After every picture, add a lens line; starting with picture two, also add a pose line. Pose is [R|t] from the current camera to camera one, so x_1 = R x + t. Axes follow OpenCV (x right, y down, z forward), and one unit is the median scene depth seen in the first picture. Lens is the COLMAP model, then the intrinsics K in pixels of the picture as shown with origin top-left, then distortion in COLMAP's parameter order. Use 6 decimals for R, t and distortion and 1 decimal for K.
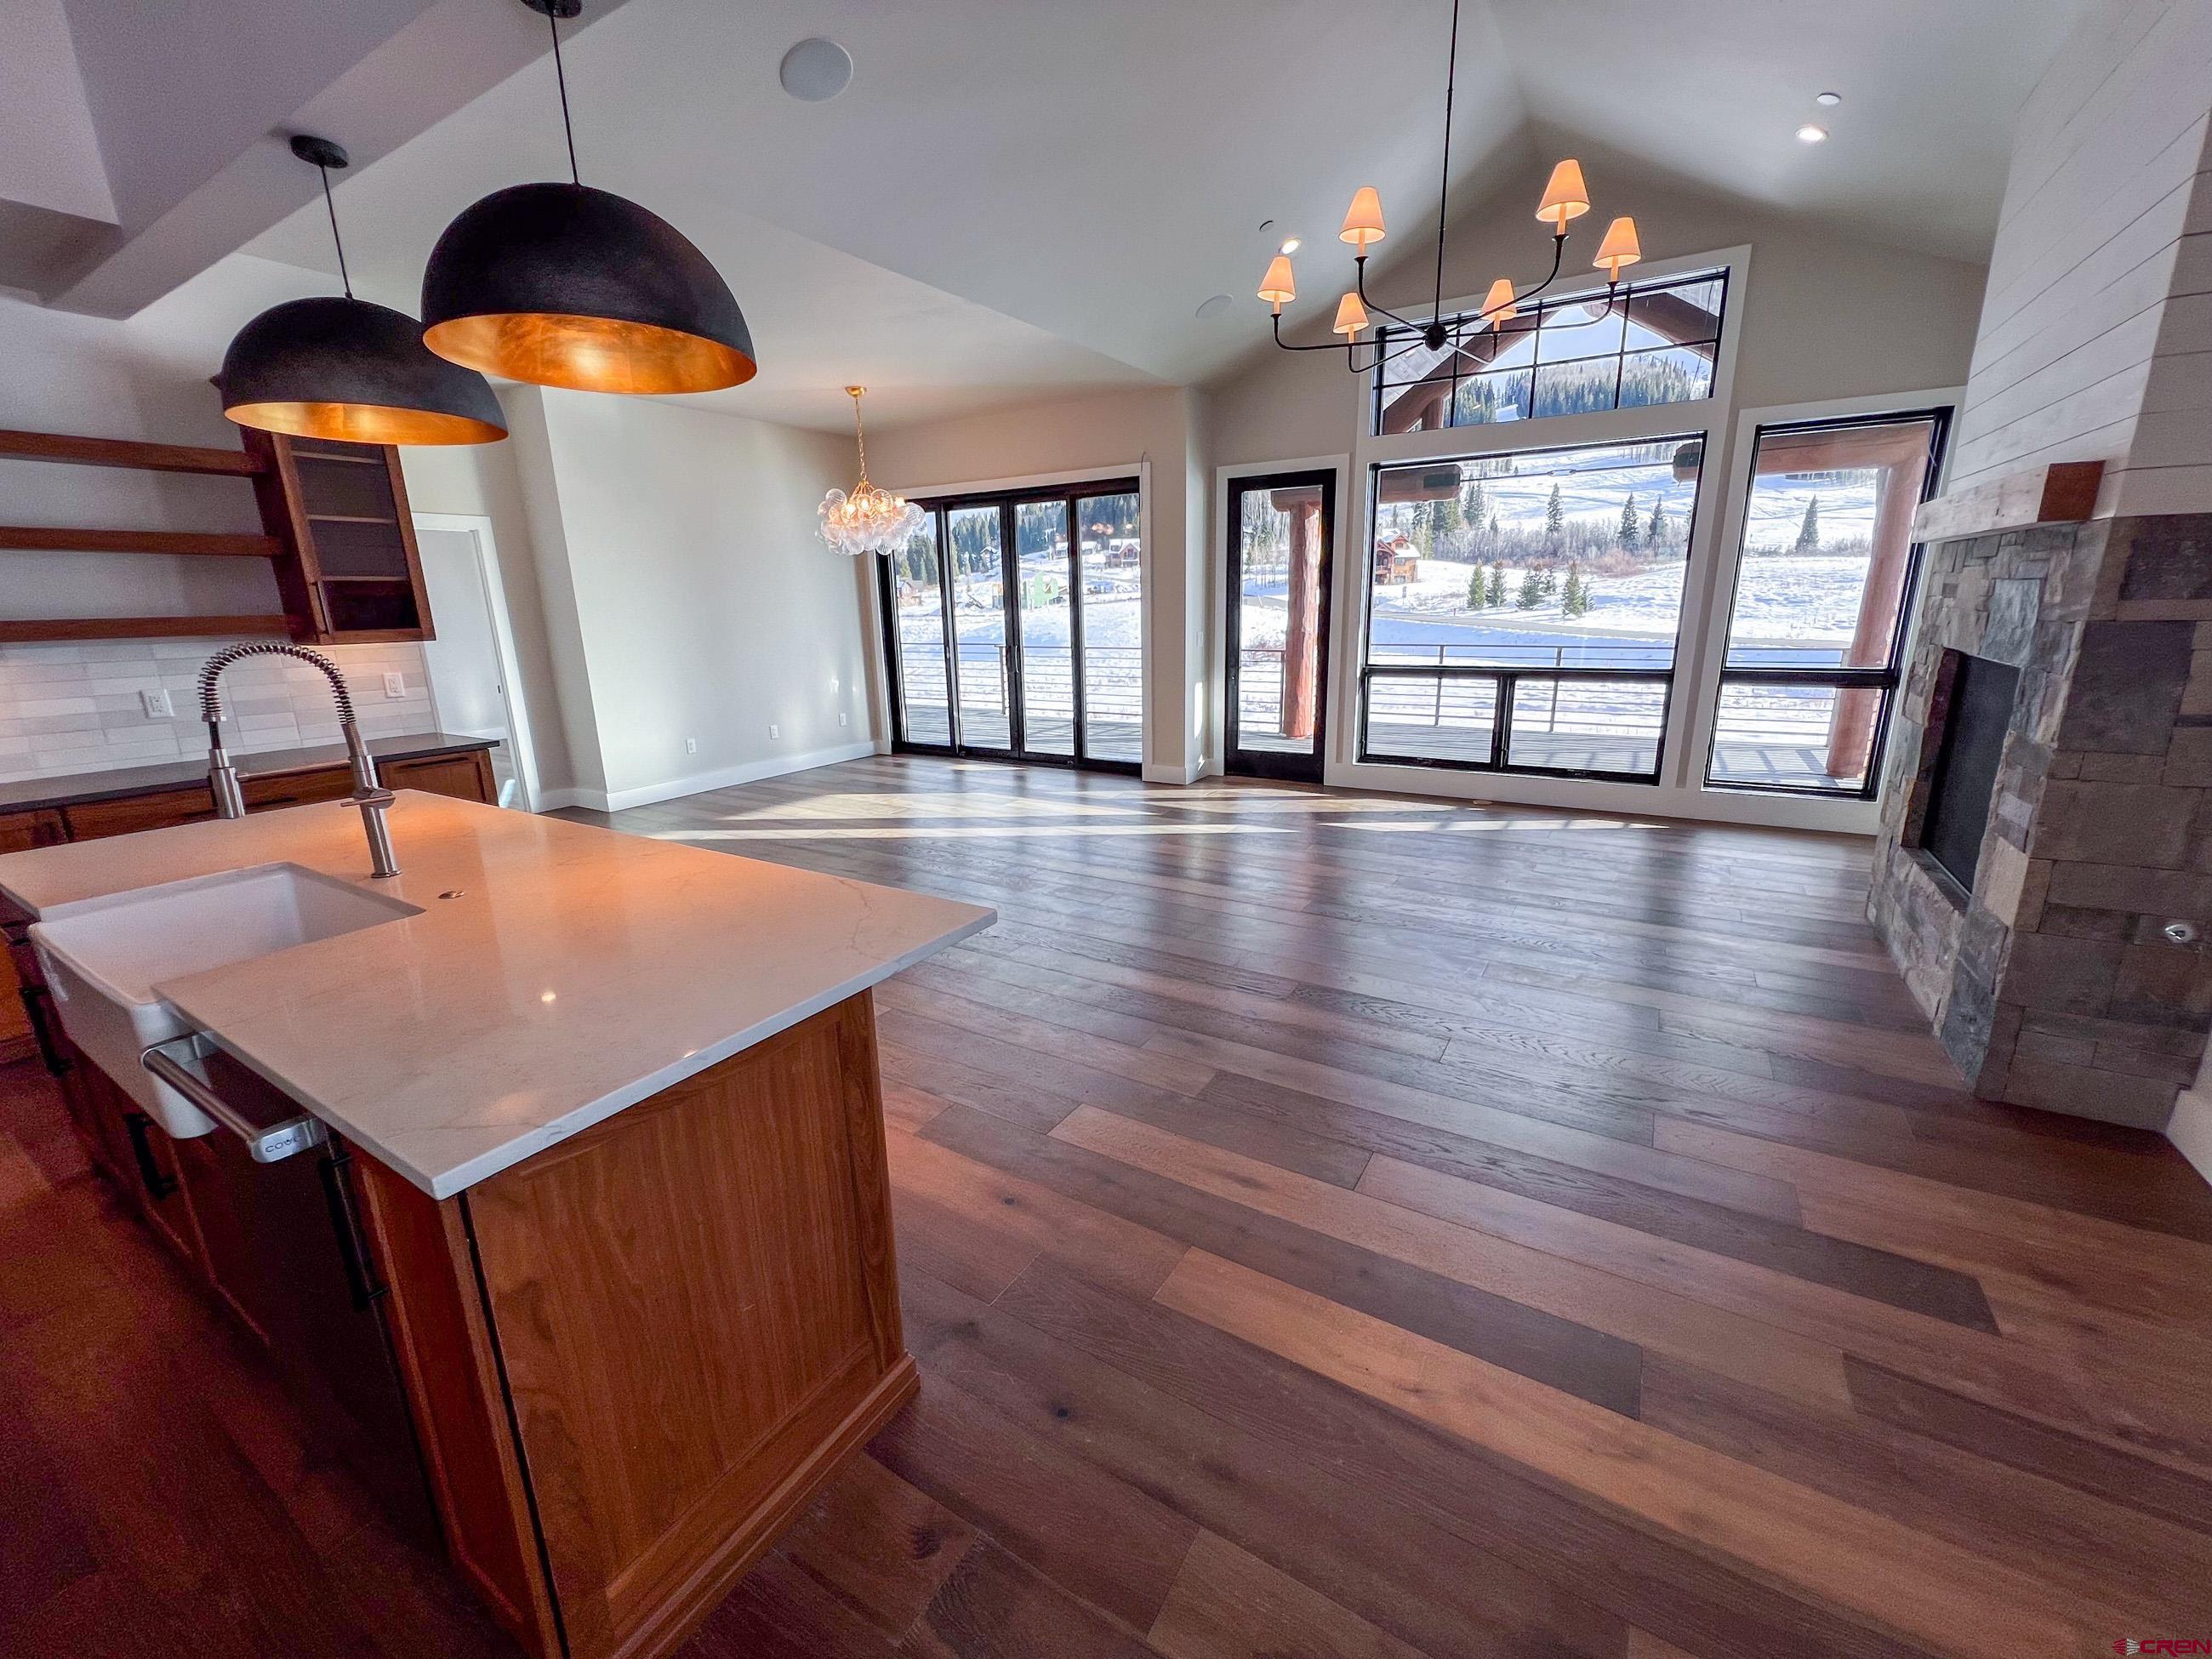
lens RADIAL K [[887.1, 0, 1103.1], [0, 887.1, 824.5], [0, 0, 1]] dist [-0.001017, 0.000450]
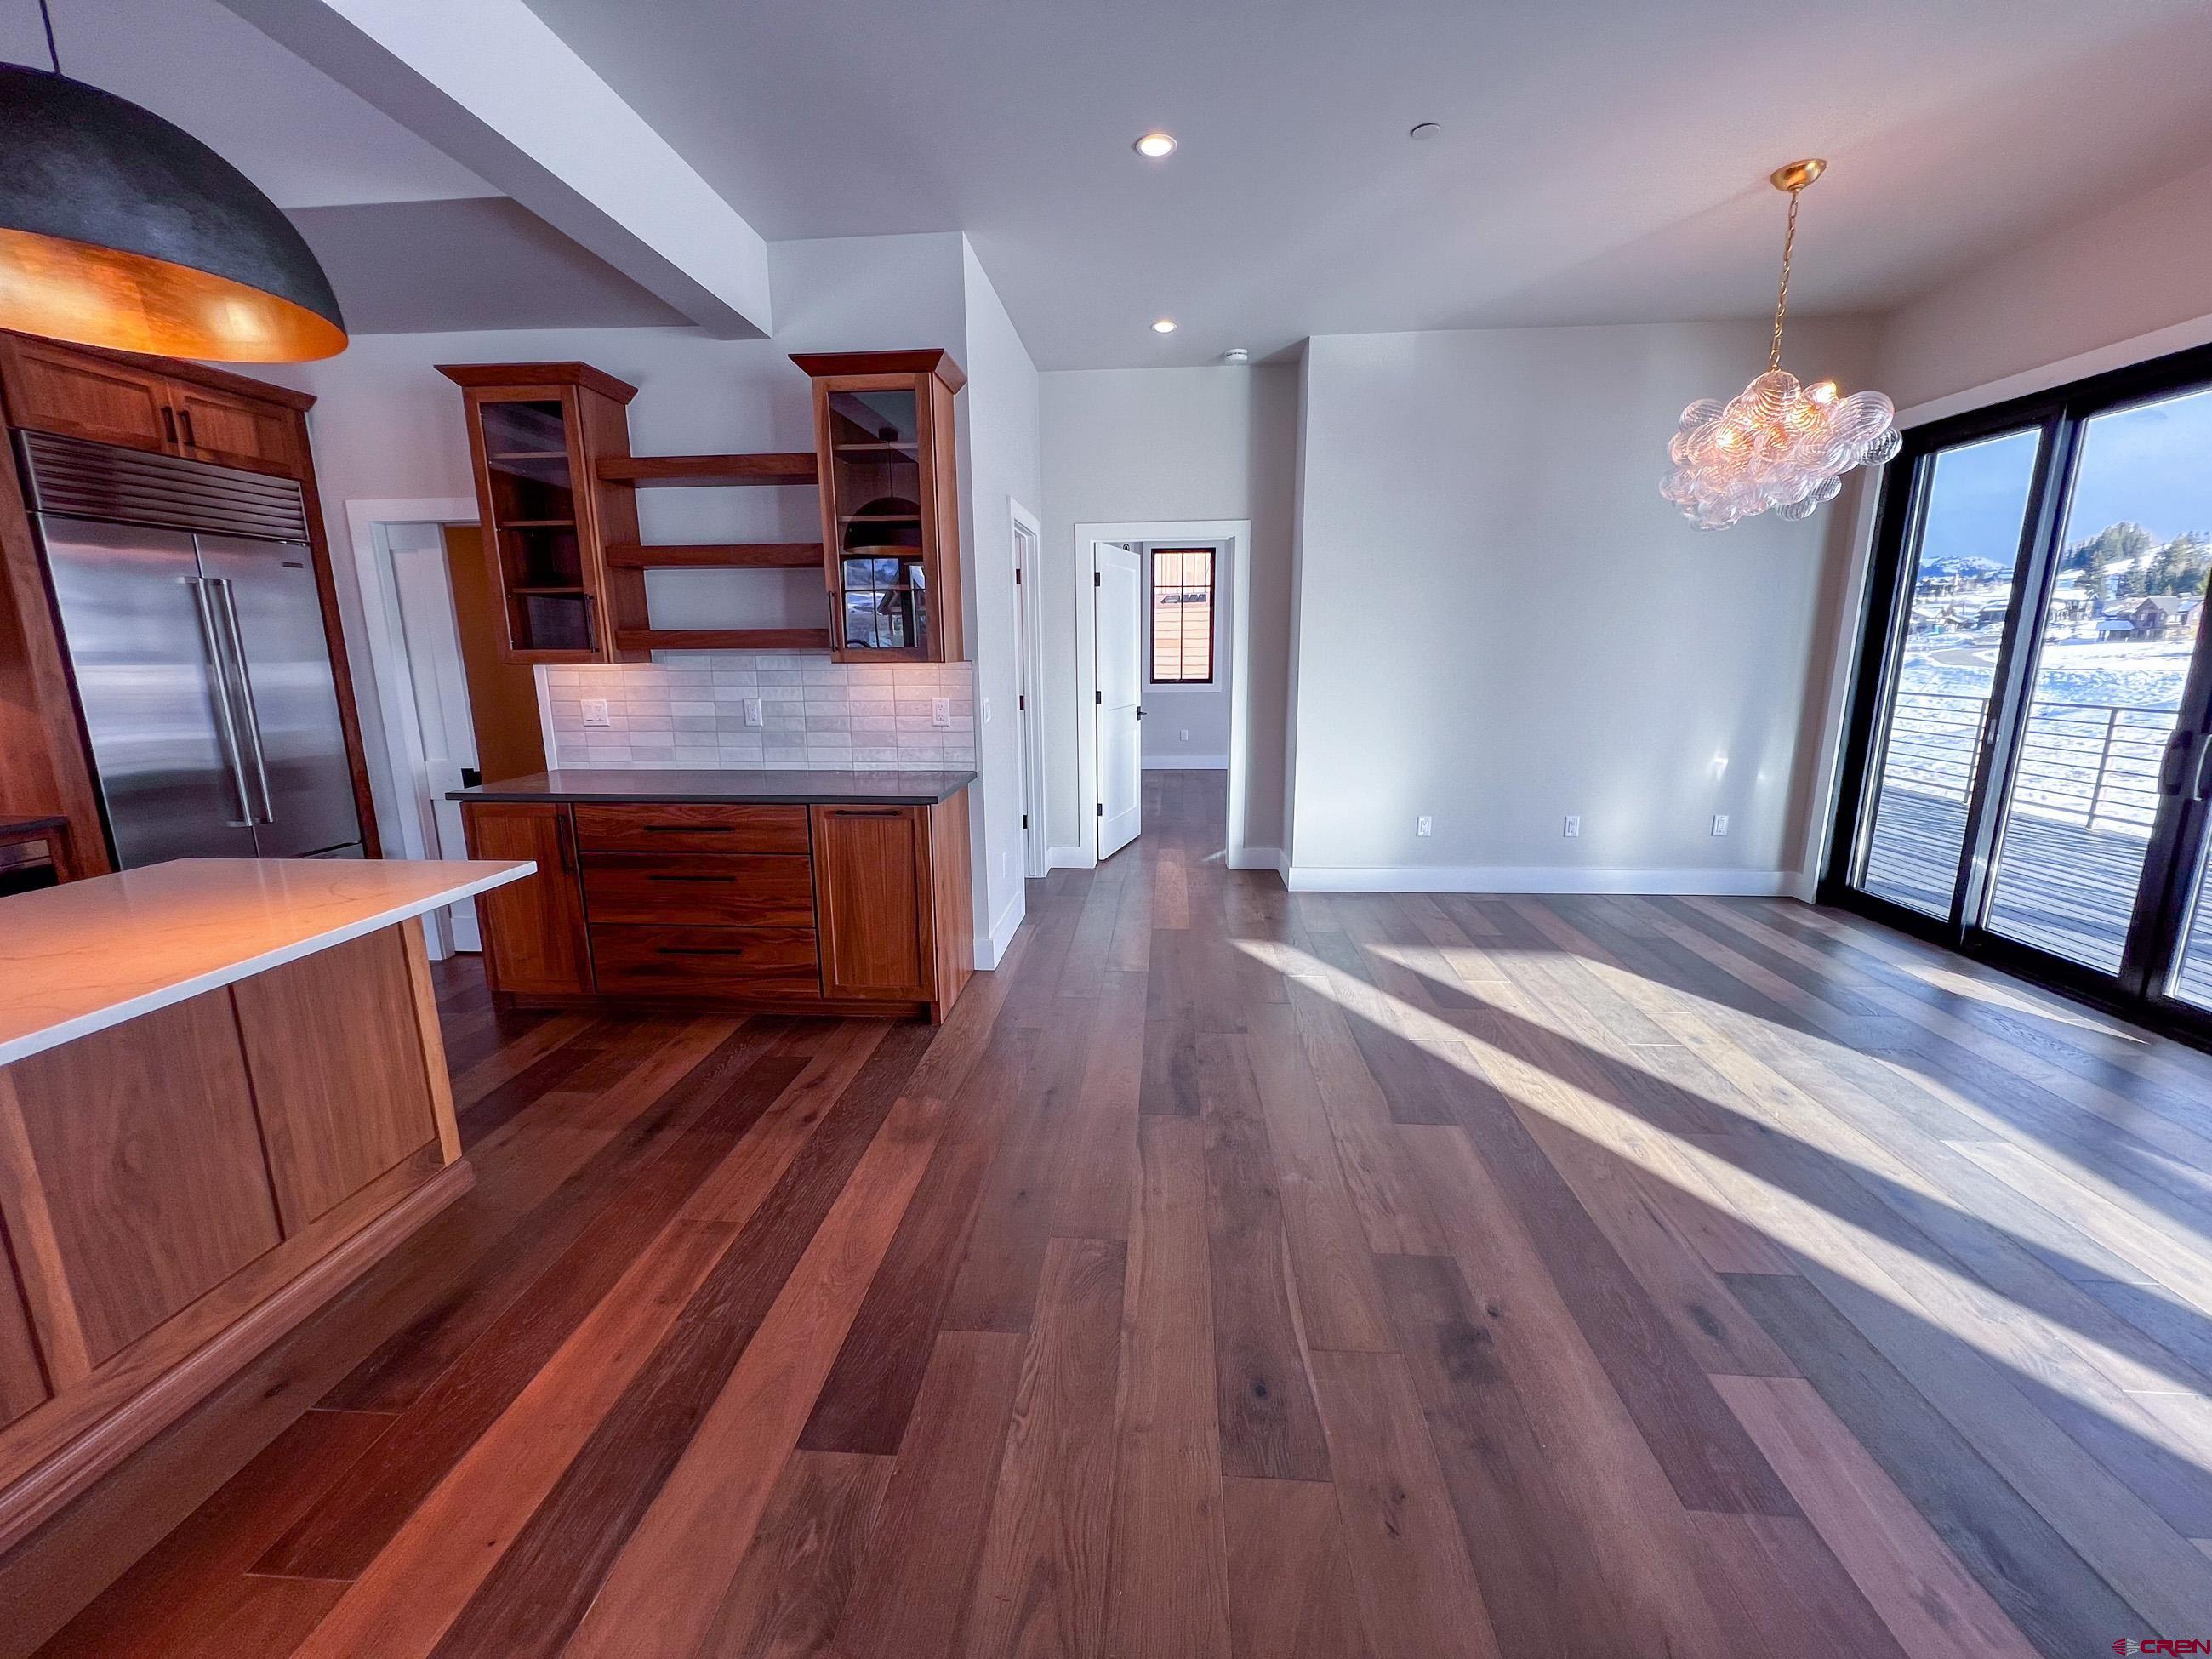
lens RADIAL K [[887.1, 0, 1103.1], [0, 887.1, 824.5], [0, 0, 1]] dist [-0.001017, 0.000450]
pose [[0.461494, 0.196427, -0.865124, 0.057699], [-0.221964, 0.969729, 0.101773, -0.235938], [0.858927, 0.145058, 0.491123, 0.986284]]
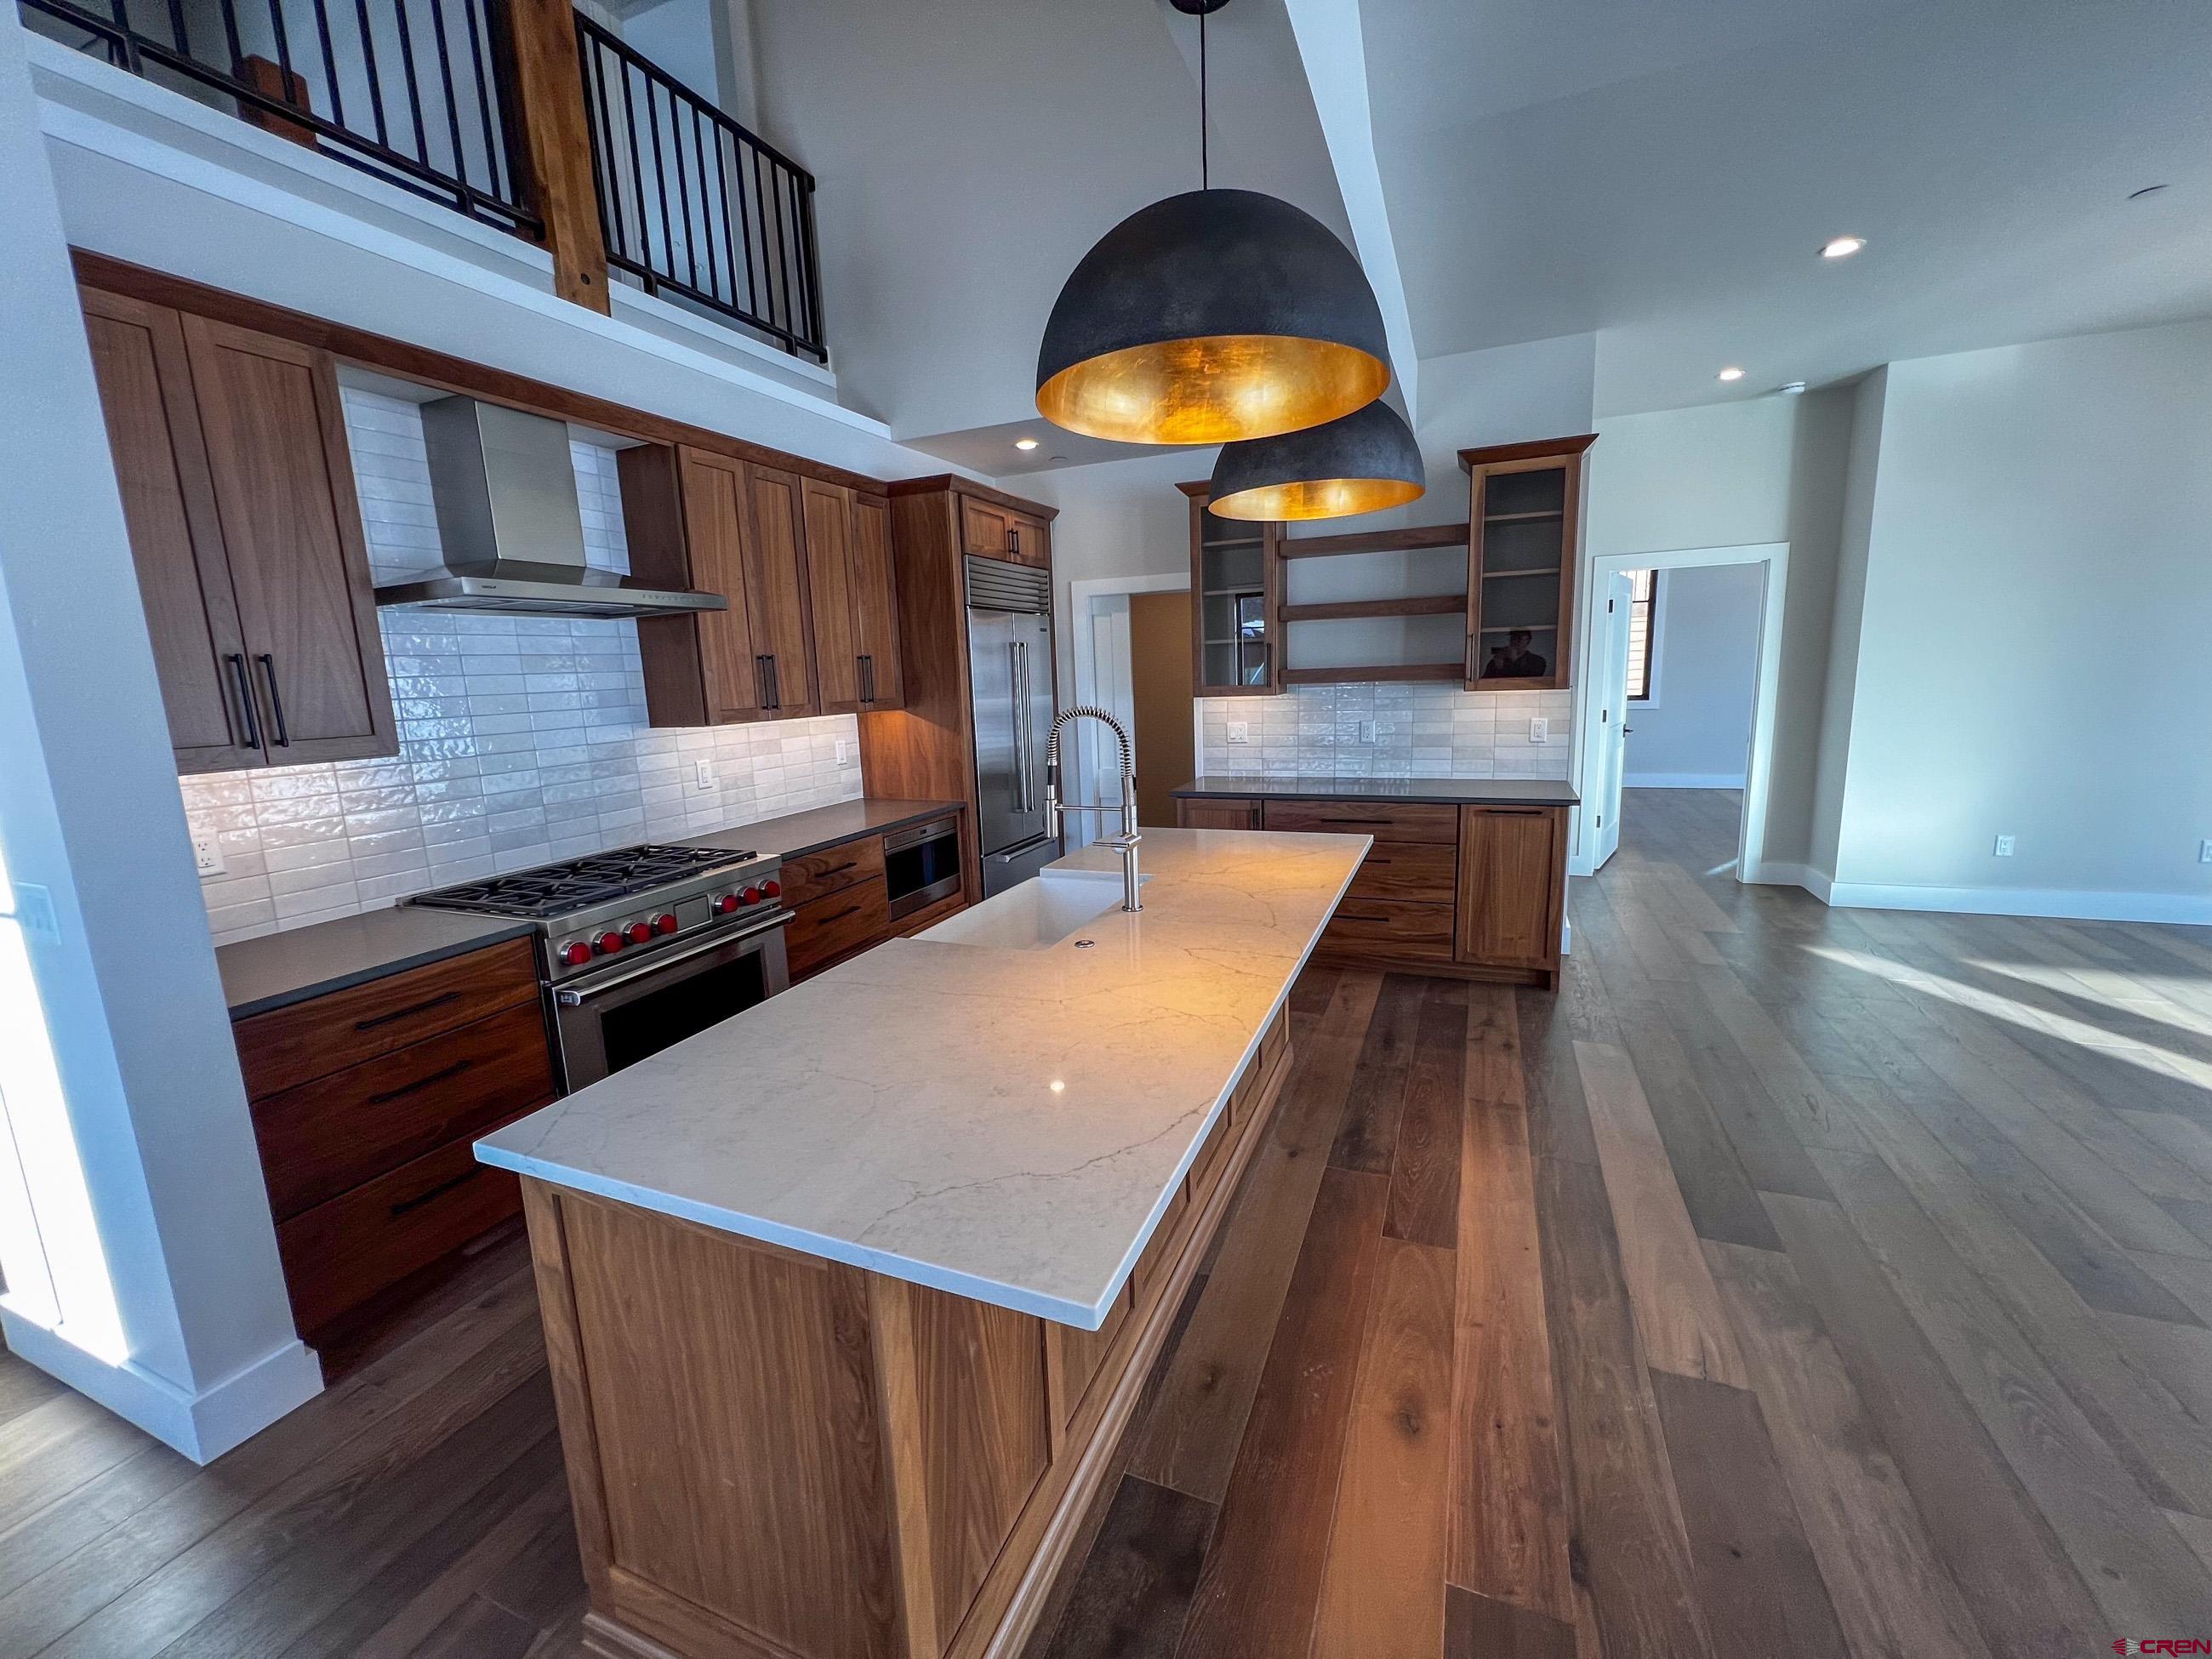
lens RADIAL K [[887.1, 0, 1103.1], [0, 887.1, 824.5], [0, 0, 1]] dist [-0.001017, 0.000450]
pose [[0.160524, 0.186918, -0.969172, 0.176686], [-0.211861, 0.965544, 0.151128, -0.136558], [0.964026, 0.181070, 0.194594, 0.457504]]
